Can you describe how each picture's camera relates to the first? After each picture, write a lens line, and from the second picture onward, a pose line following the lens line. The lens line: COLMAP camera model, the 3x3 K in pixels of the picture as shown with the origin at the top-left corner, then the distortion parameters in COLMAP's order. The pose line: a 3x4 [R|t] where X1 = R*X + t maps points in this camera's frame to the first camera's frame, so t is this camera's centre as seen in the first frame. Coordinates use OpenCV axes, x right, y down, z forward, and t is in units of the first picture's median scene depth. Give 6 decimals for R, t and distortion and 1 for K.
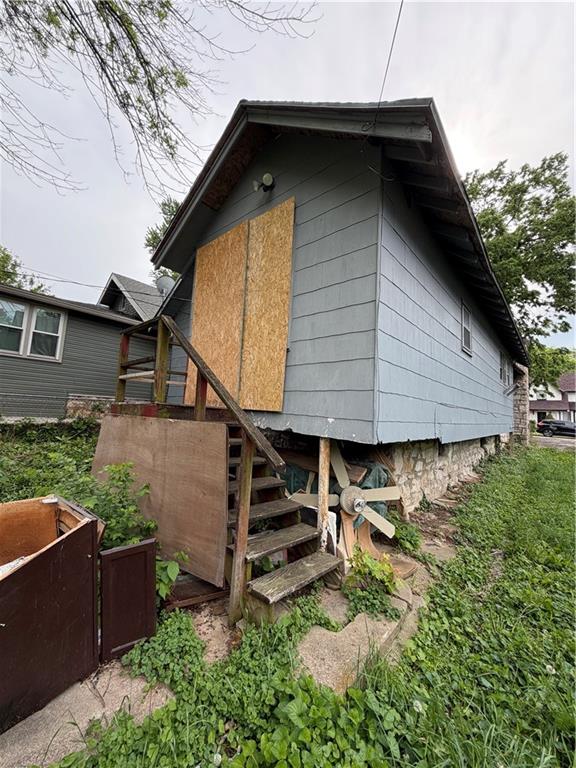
lens RADIAL K [[305.7, 0, 288.1], [0, 305.7, 382.7], [0, 0, 1]] dist [-0.000059, -0.000528]
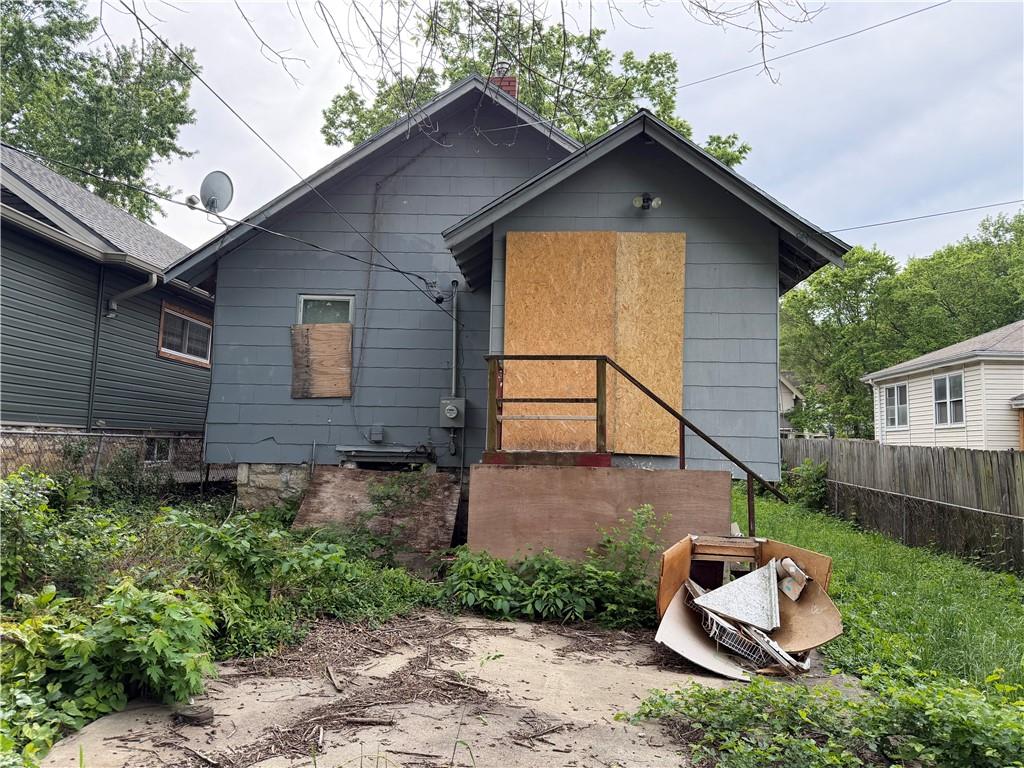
lens RADIAL K [[740.1, 0, 512.0], [0, 740.1, 384.0], [0, 0, 1]] dist [-0.002165, -0.000865]
pose [[0.775586, 0.011942, 0.631129, -0.420542], [-0.041969, 0.998584, 0.032680, -0.041605], [-0.629846, -0.051833, 0.774989, -0.112576]]
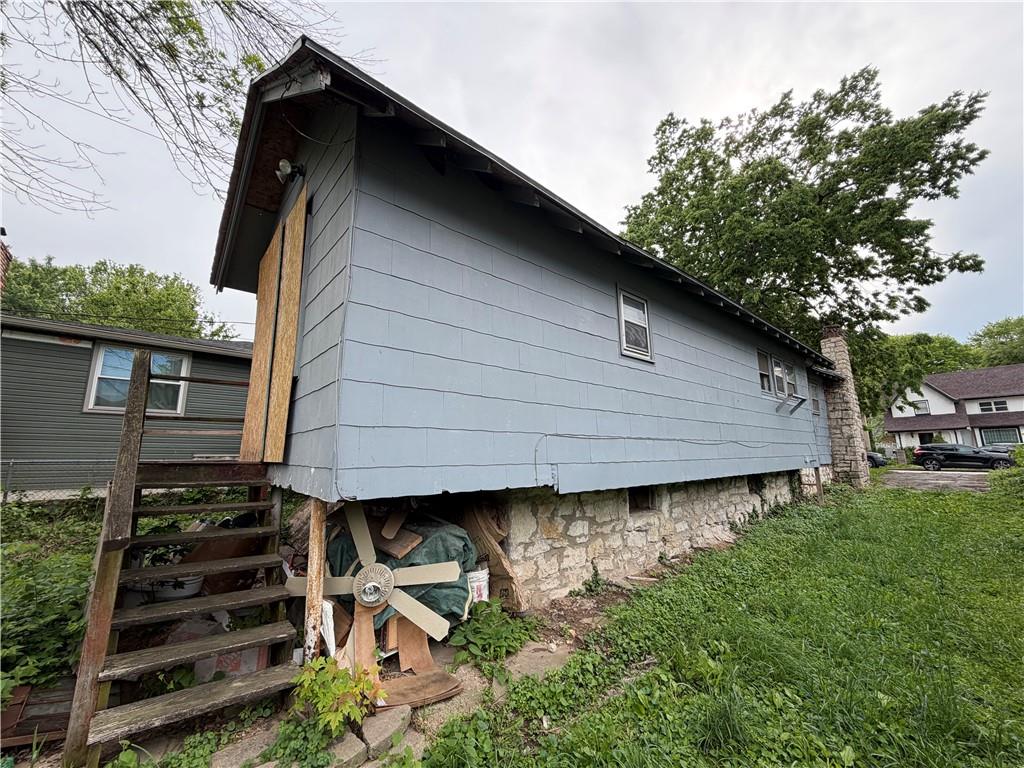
lens RADIAL K [[410.1, 0, 512.0], [0, 410.1, 384.0], [0, 0, 1]] dist [-0.001169, -0.000142]
pose [[0.989646, -0.087927, -0.113441, 0.109945], [0.077493, 0.992615, -0.093330, 0.007236], [0.120809, 0.083573, 0.989152, 0.013056]]
